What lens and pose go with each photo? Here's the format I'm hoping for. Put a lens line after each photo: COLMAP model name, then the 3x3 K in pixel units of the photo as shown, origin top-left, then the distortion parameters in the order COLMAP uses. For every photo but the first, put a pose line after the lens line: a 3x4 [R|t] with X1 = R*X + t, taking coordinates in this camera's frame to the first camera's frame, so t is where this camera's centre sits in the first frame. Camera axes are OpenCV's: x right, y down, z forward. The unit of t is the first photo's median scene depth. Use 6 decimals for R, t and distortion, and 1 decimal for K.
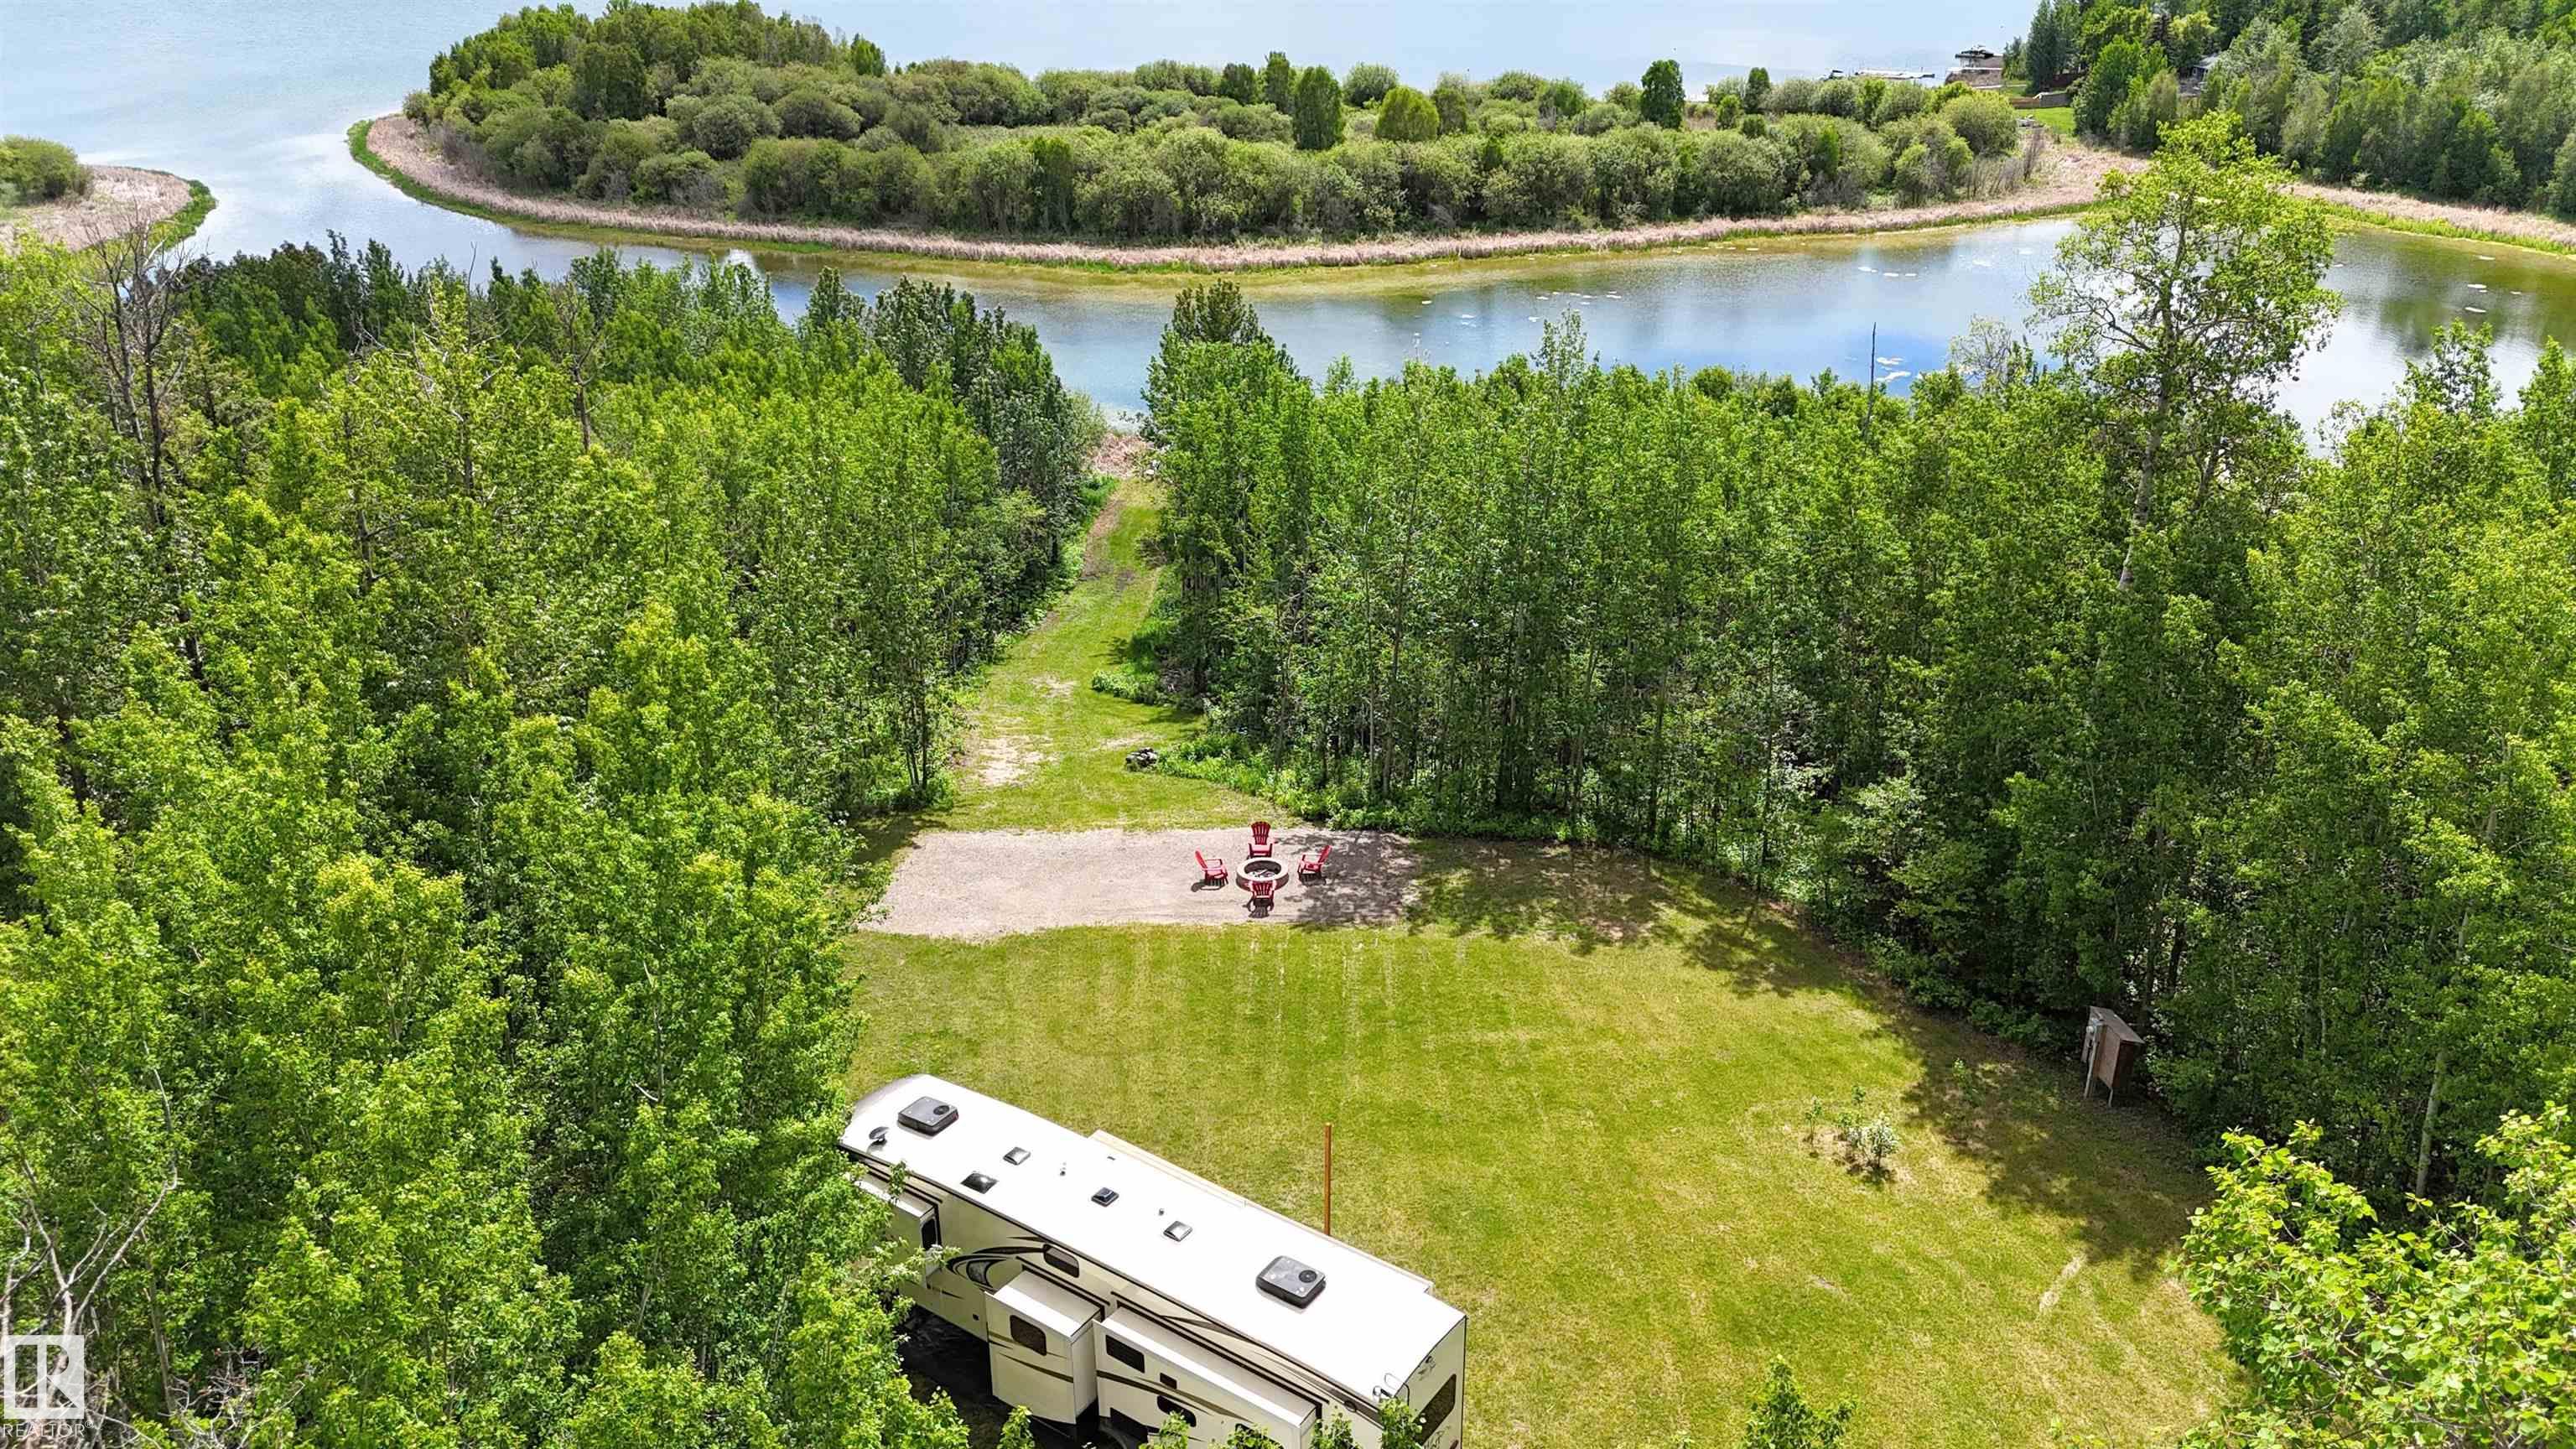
lens RADIAL K [[1909.9, 0, 1285.3], [0, 1909.9, 737.3], [0, 0, 1]] dist [0.075129, -0.073749]
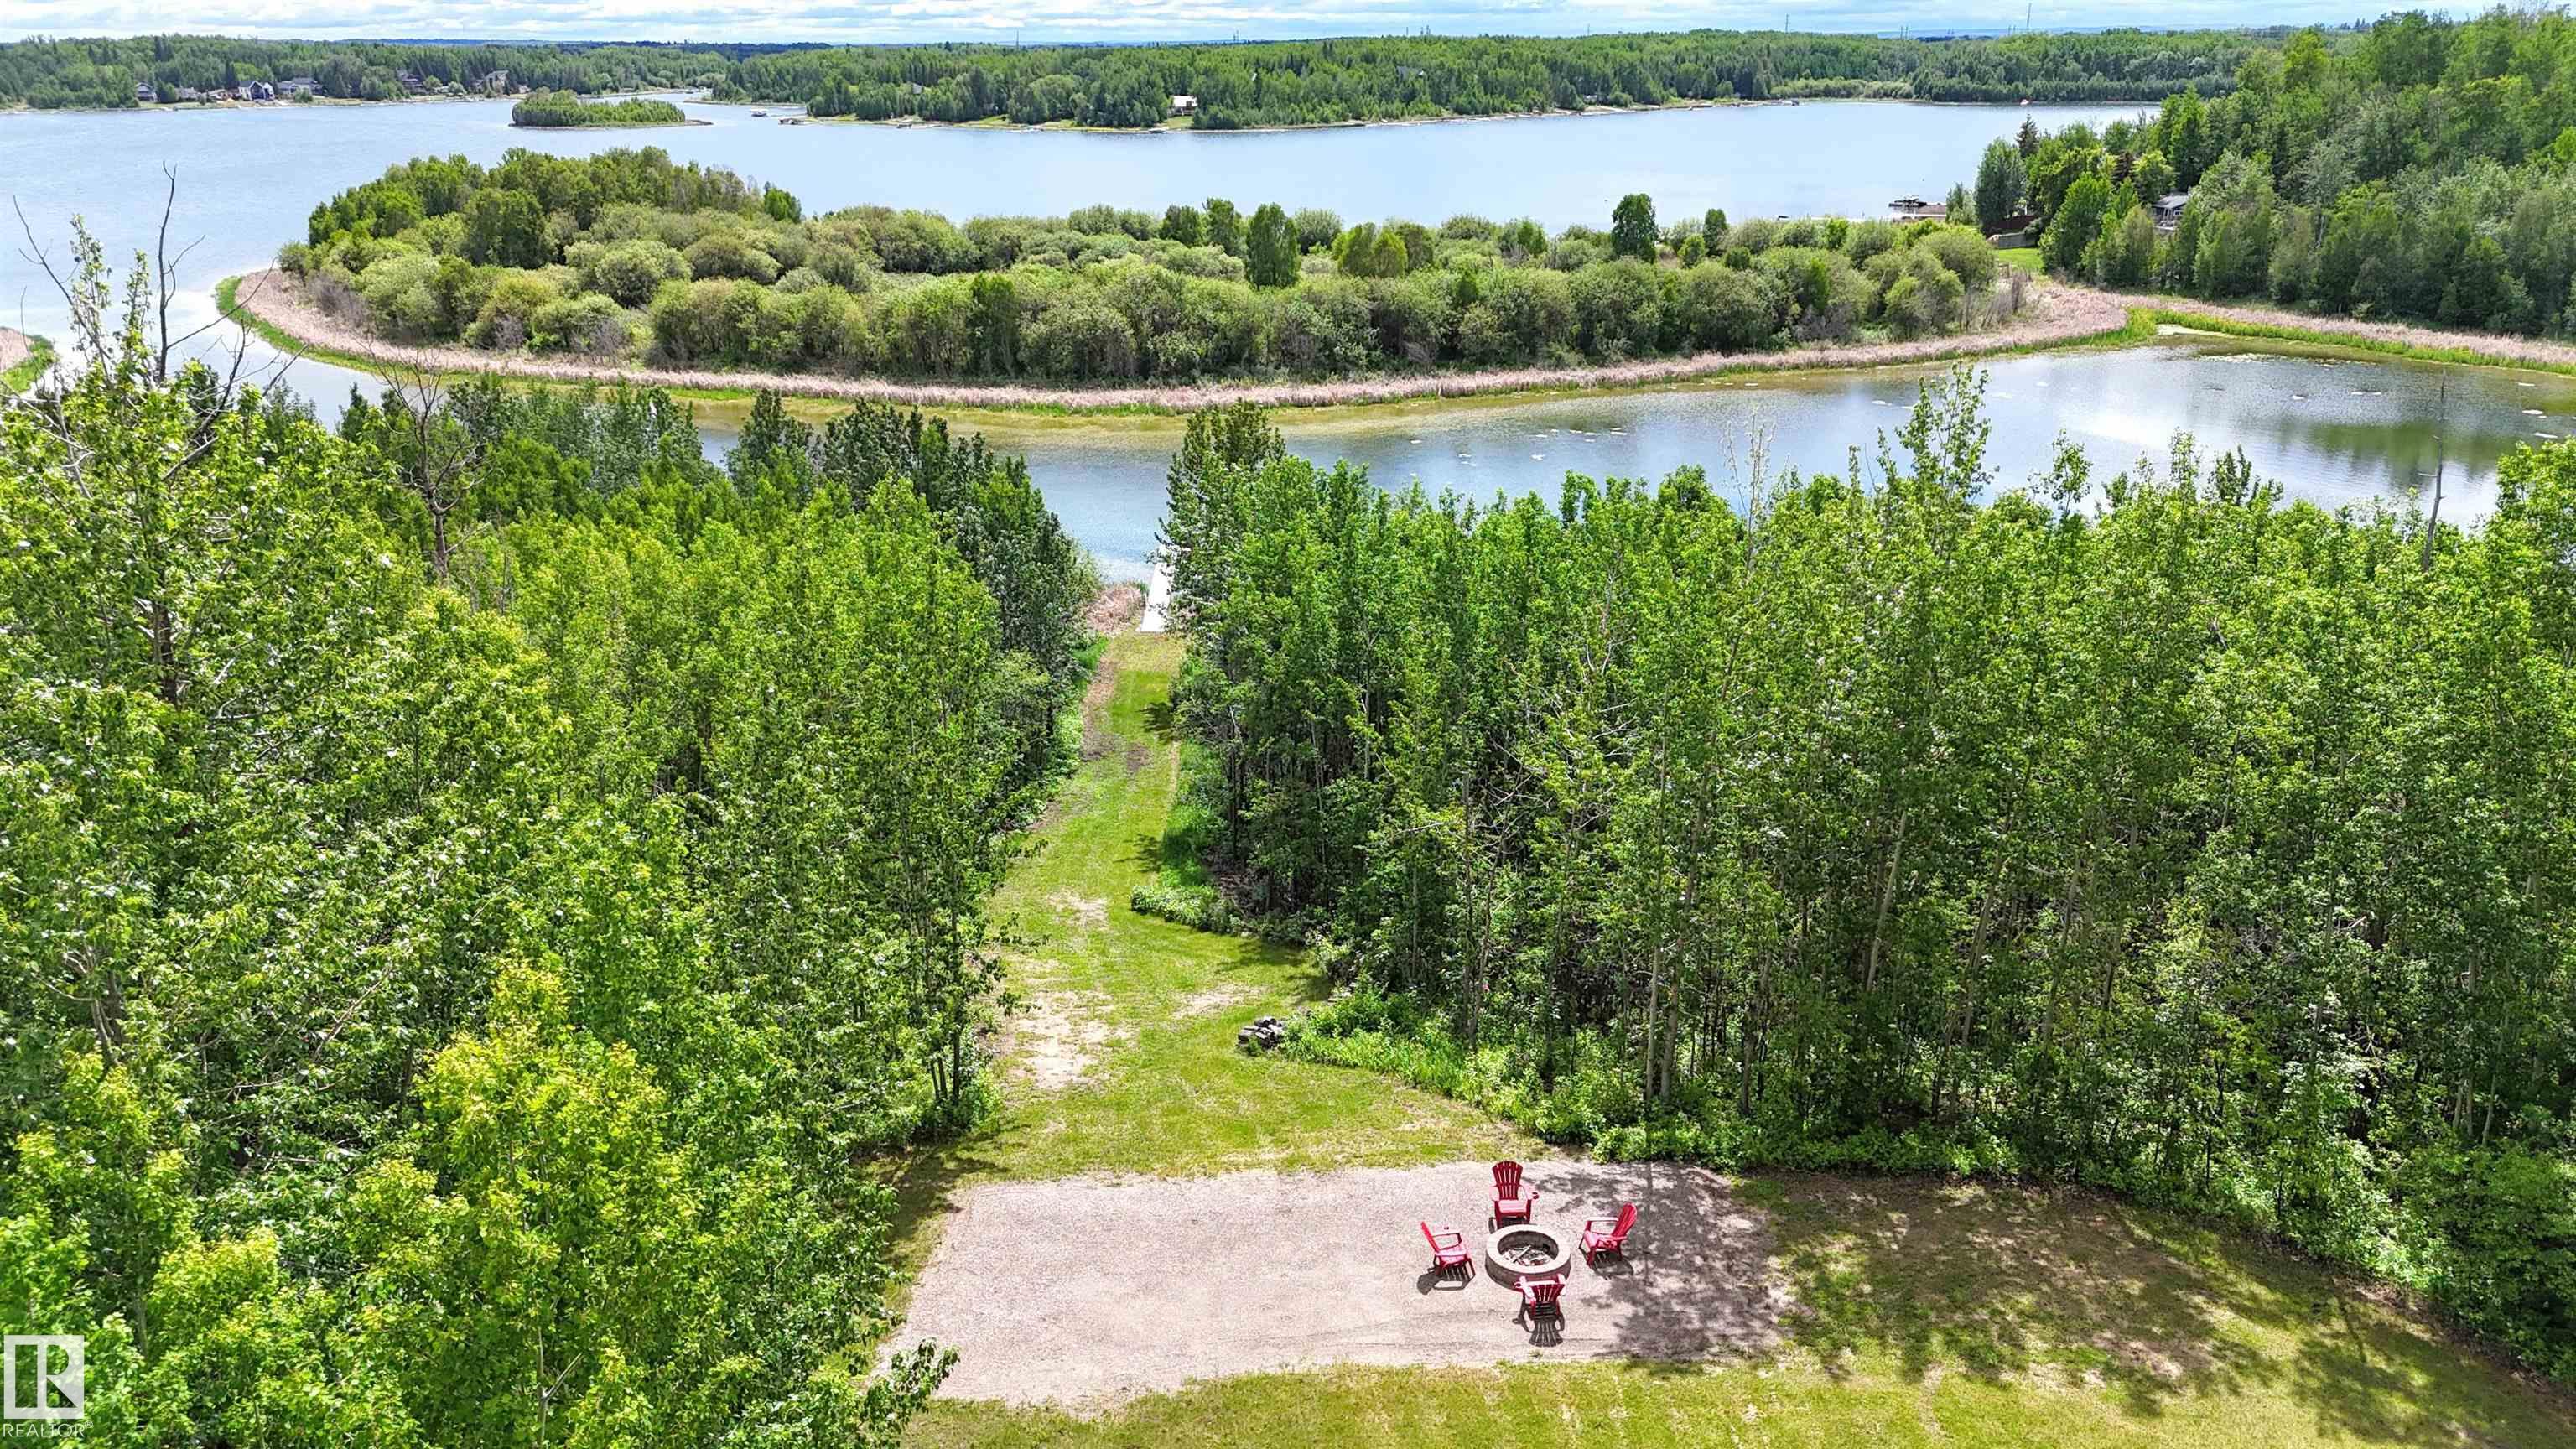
lens RADIAL K [[1909.9, 0, 1284.0], [0, 1909.9, 735.2], [0, 0, 1]] dist [0.075129, -0.073749]
pose [[0.998640, -0.020423, 0.047968, -0.031971], [0.024372, 0.996231, -0.083248, -0.012642], [-0.046087, 0.084303, 0.995374, 0.100411]]
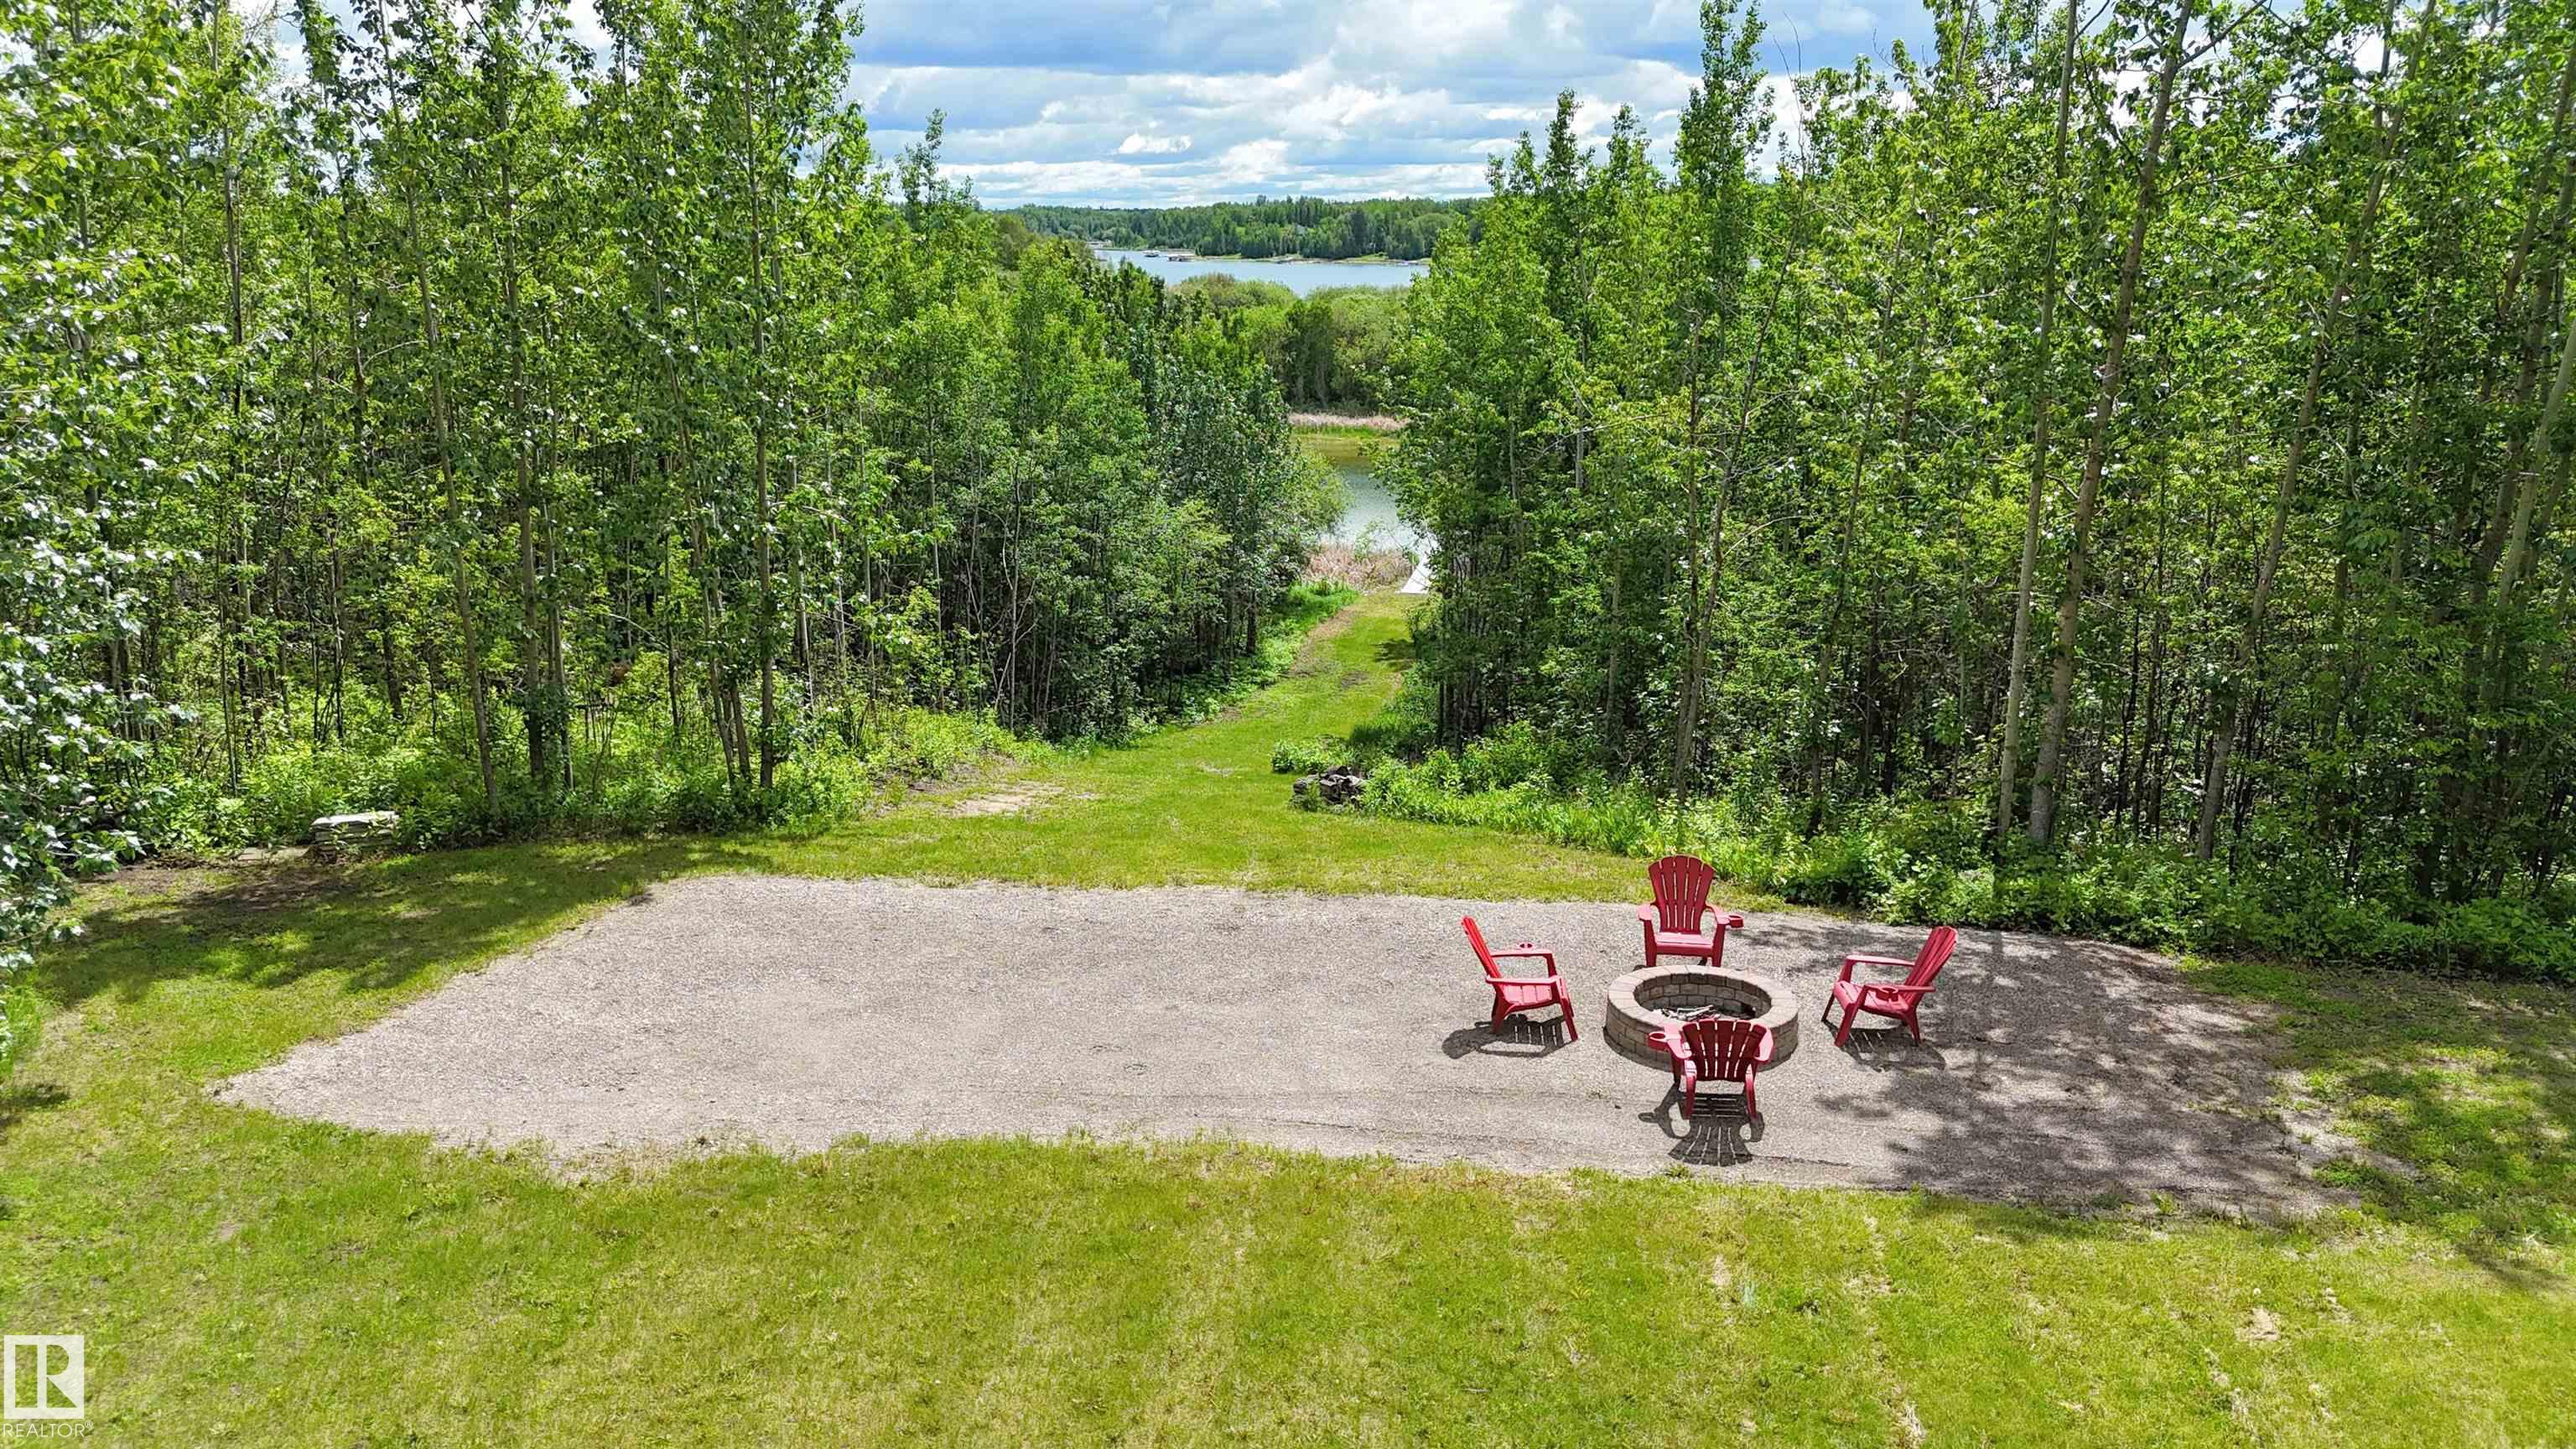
lens RADIAL K [[1909.9, 0, 1289.3], [0, 1909.9, 709.3], [0, 0, 1]] dist [0.075129, -0.073749]
pose [[0.990376, 0.040760, -0.132266, -0.009930], [-0.063583, 0.982828, -0.173222, 0.021842], [0.122935, 0.179965, 0.975961, 0.193325]]
